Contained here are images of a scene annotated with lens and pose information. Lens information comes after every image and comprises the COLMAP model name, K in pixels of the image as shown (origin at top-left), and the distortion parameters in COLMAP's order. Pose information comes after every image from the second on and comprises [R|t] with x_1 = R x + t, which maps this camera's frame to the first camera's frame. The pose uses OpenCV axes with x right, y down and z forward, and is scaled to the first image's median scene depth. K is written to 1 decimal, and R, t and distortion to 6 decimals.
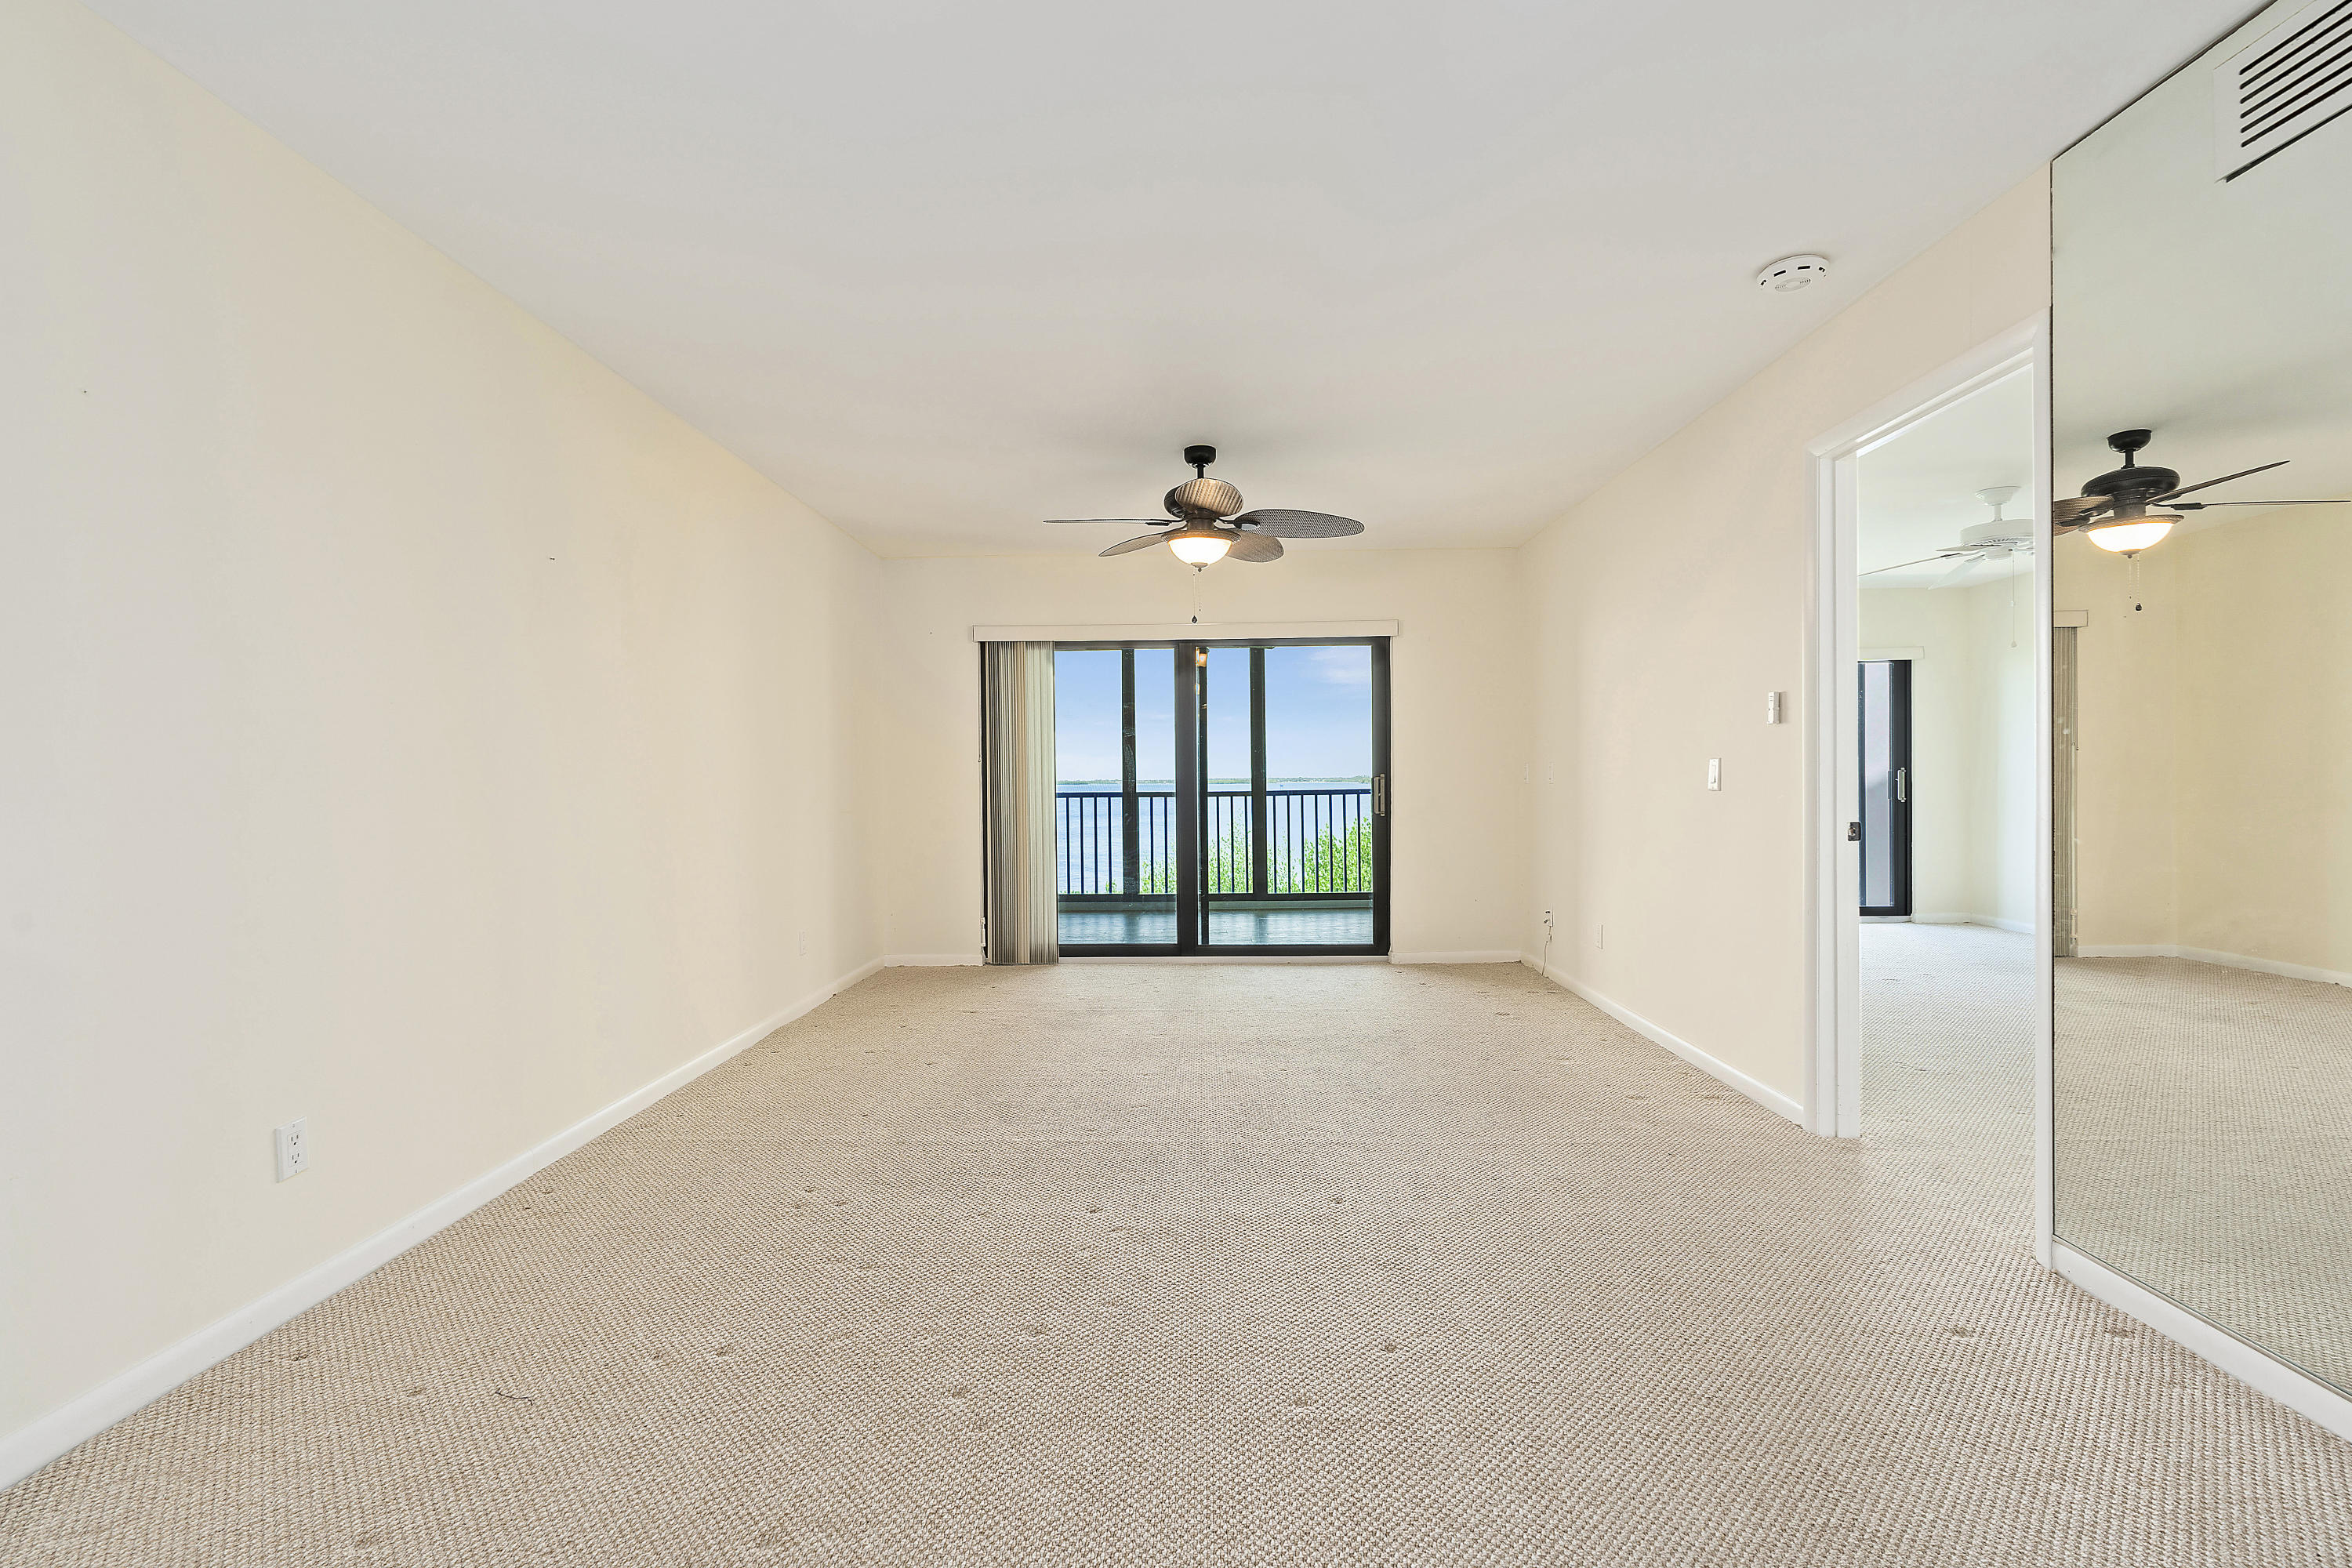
lens RADIAL K [[1068.8, 0, 1181.4], [0, 1068.8, 776.0], [0, 0, 1]] dist [-0.001651, 0.000507]
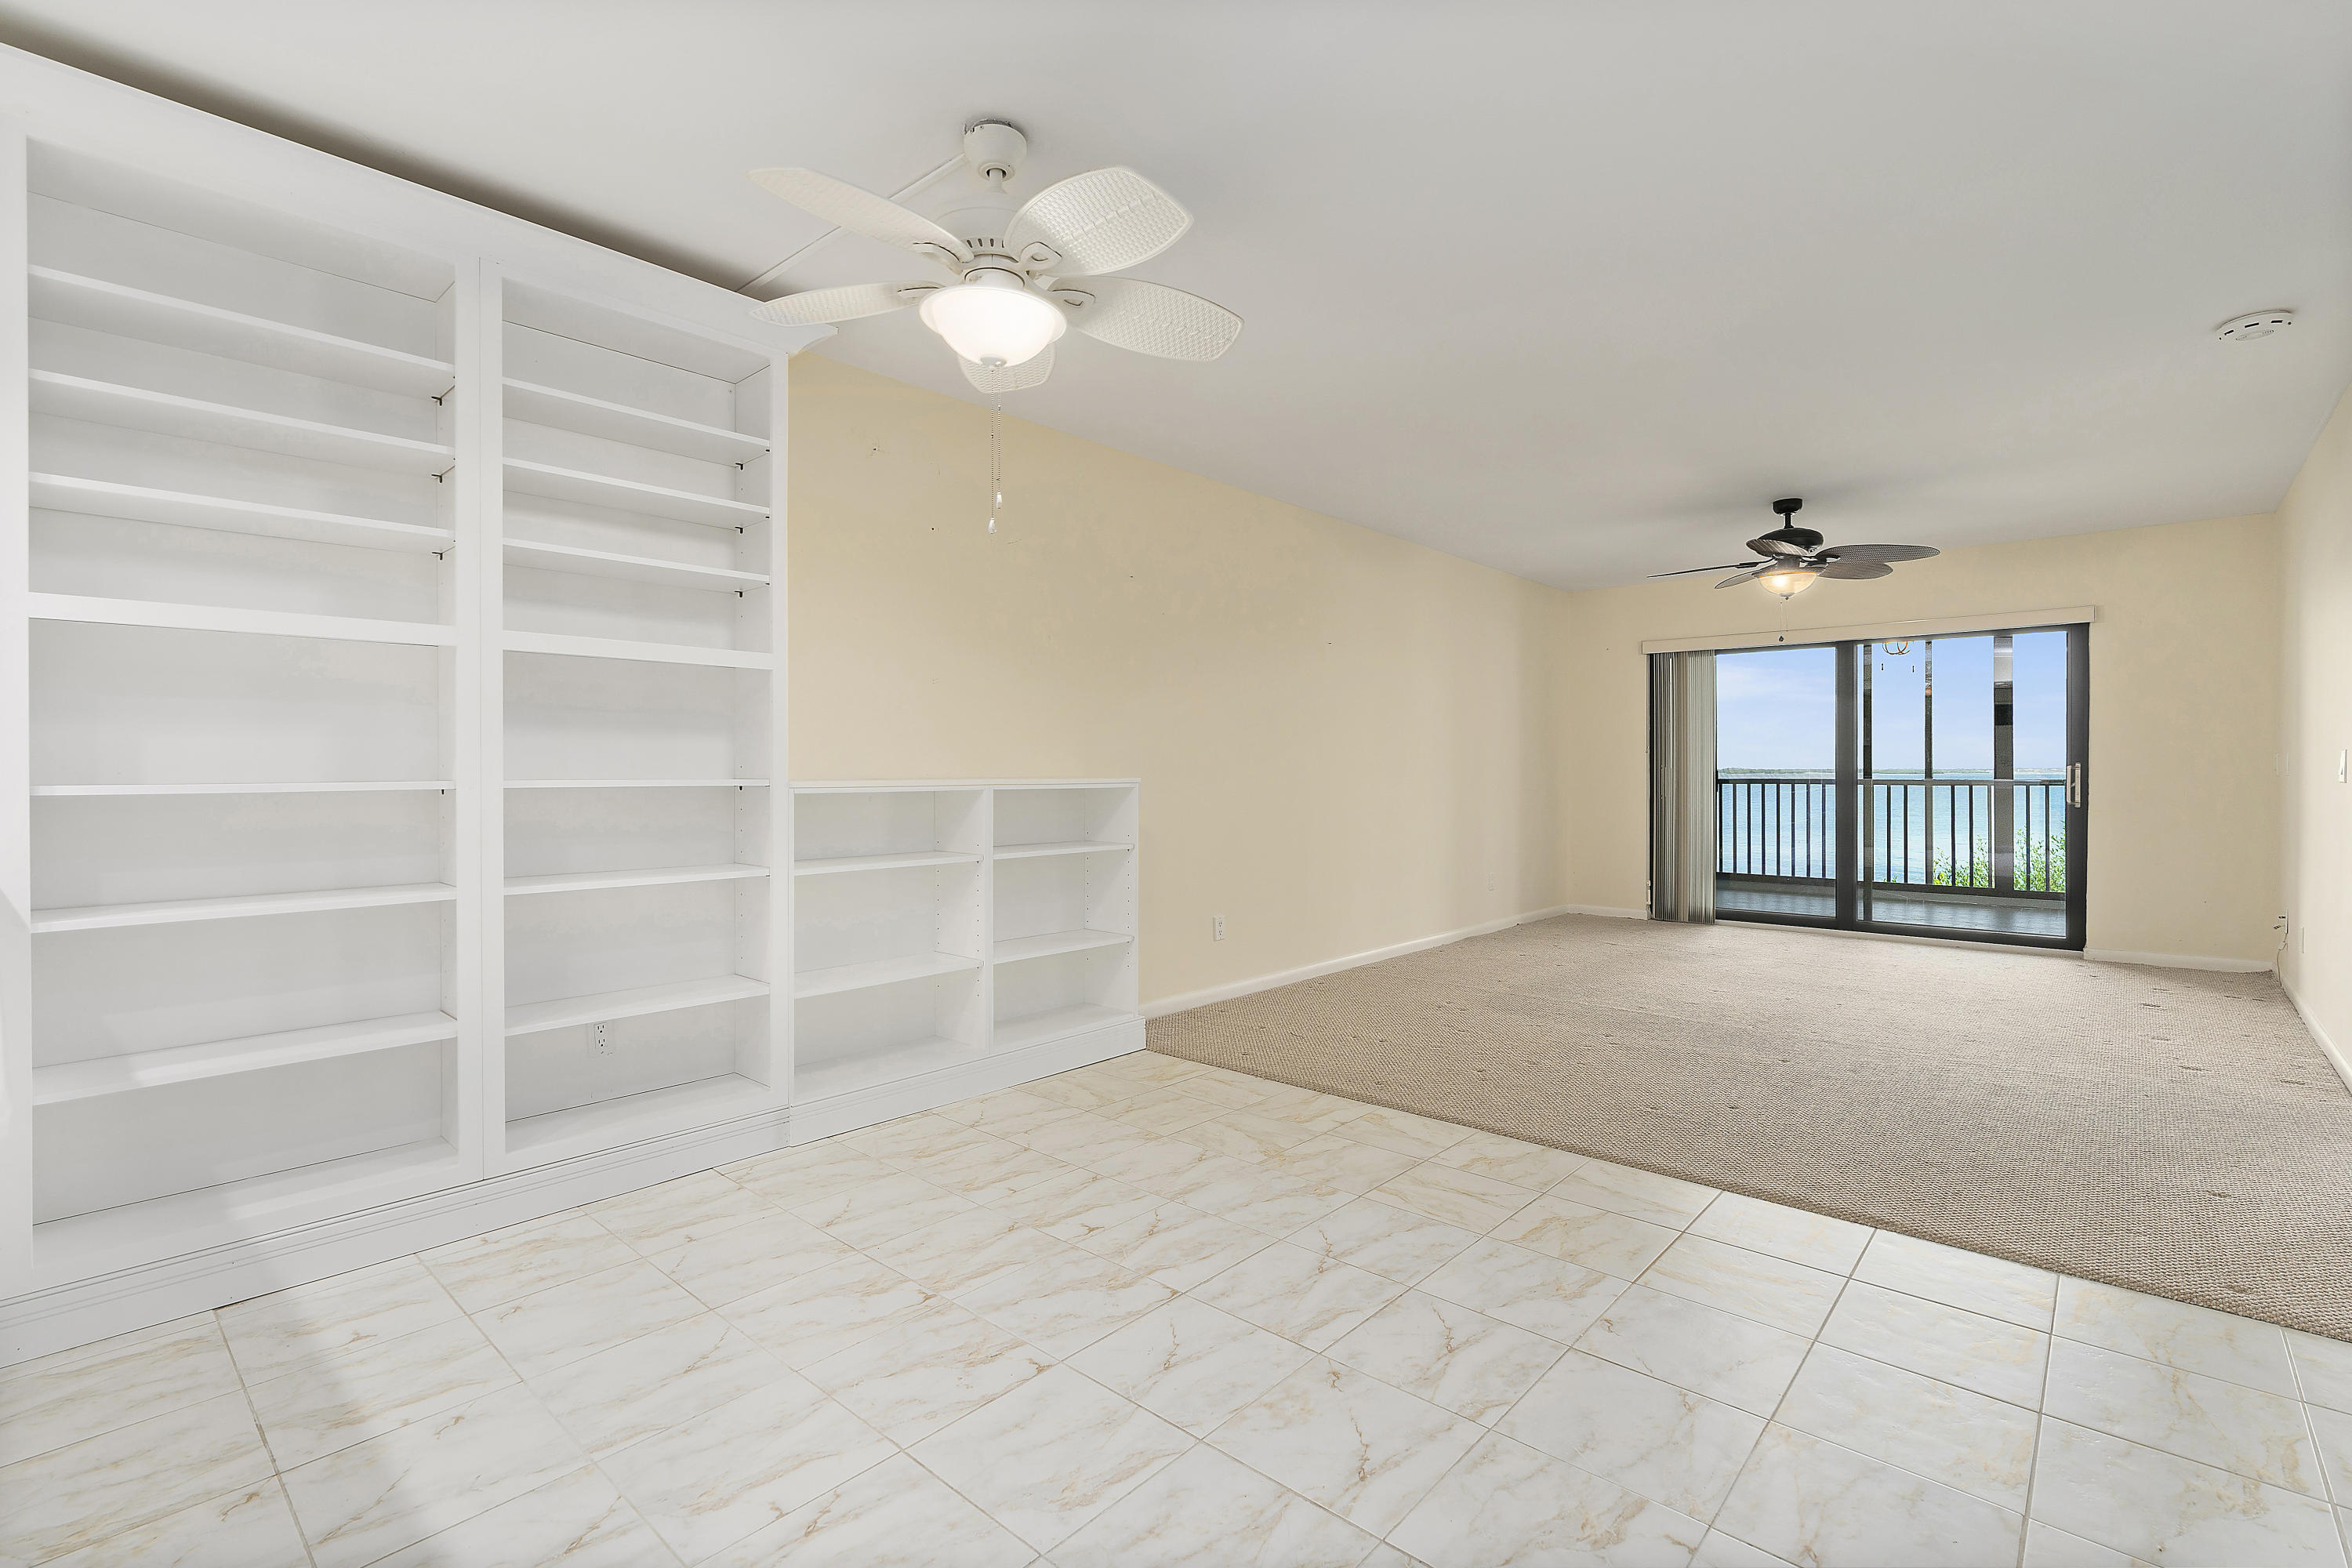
lens RADIAL K [[1068.8, 0, 1181.4], [0, 1068.8, 776.0], [0, 0, 1]] dist [-0.001651, 0.000507]
pose [[0.756331, 0.010407, -0.654107, 0.208267], [-0.000871, 0.999889, 0.014901, -0.004839], [0.654189, -0.010701, 0.756256, -0.271291]]
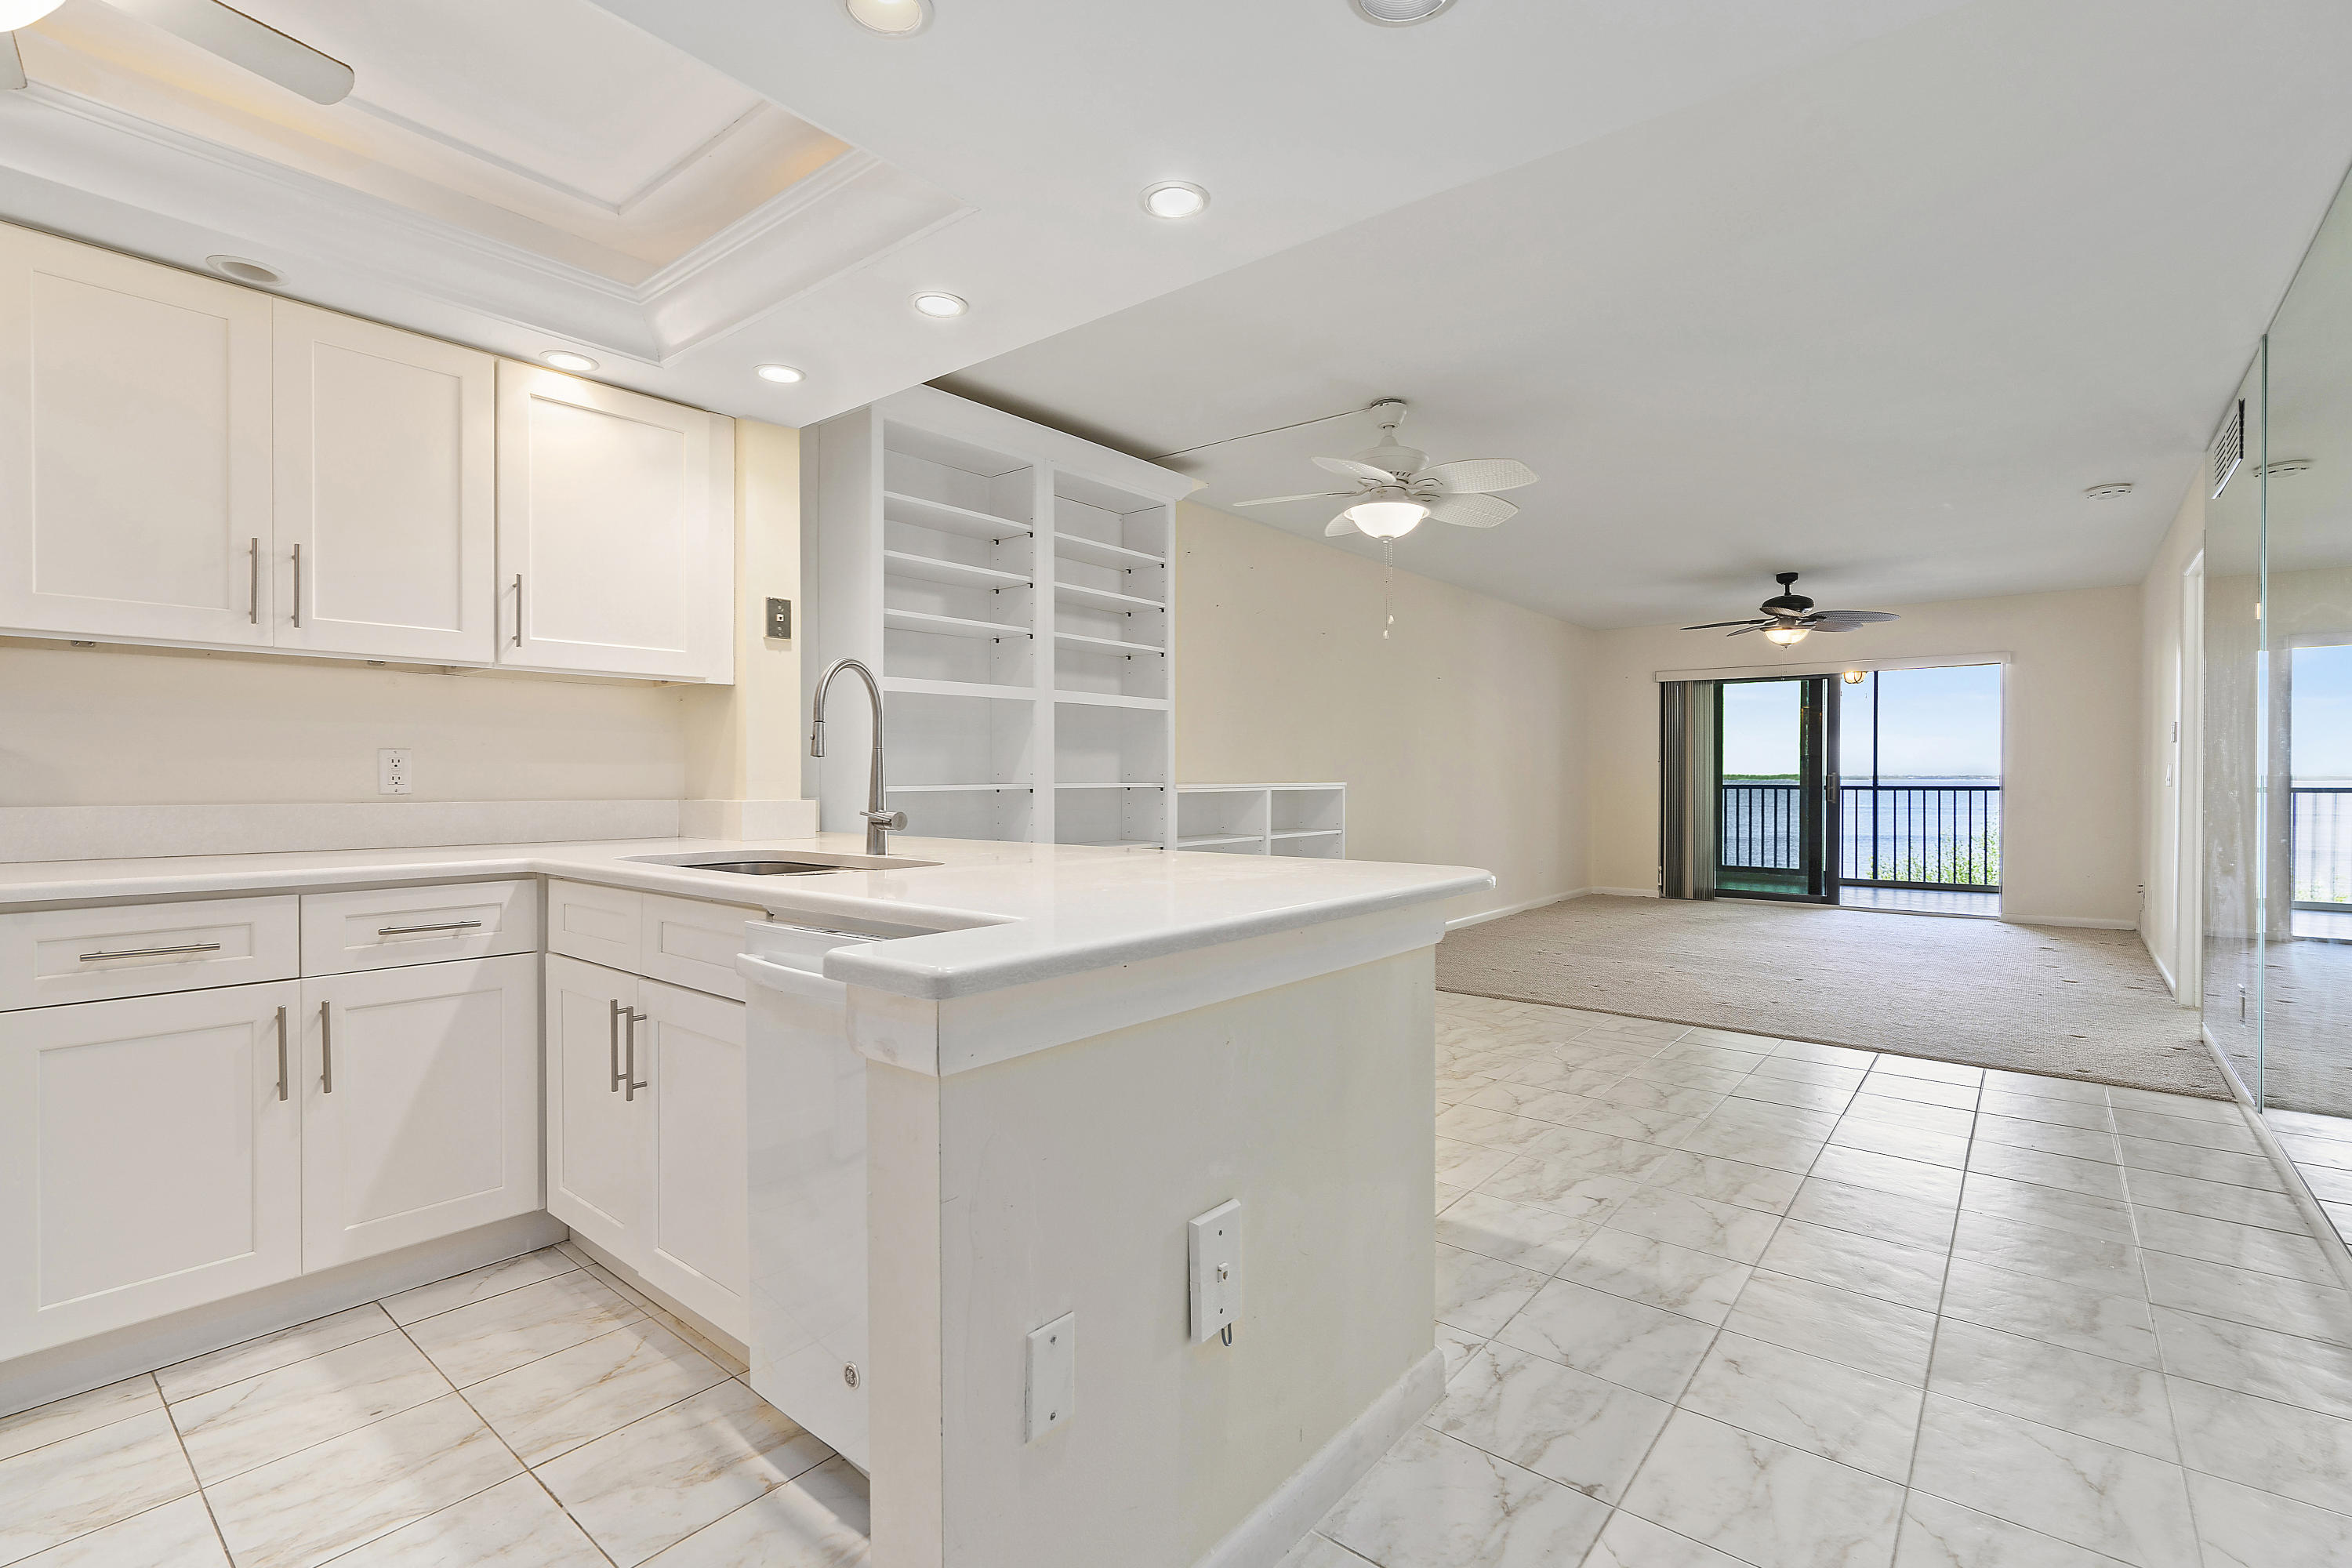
lens RADIAL K [[1066.8, 0, 1177.9], [0, 1066.8, 781.1], [0, 0, 1]] dist [-0.002613, -0.000185]
pose [[0.784454, 0.013630, -0.620037, 0.211806], [-0.004521, 0.999858, 0.016260, -0.009040], [0.620170, -0.009952, 0.784404, -0.599292]]
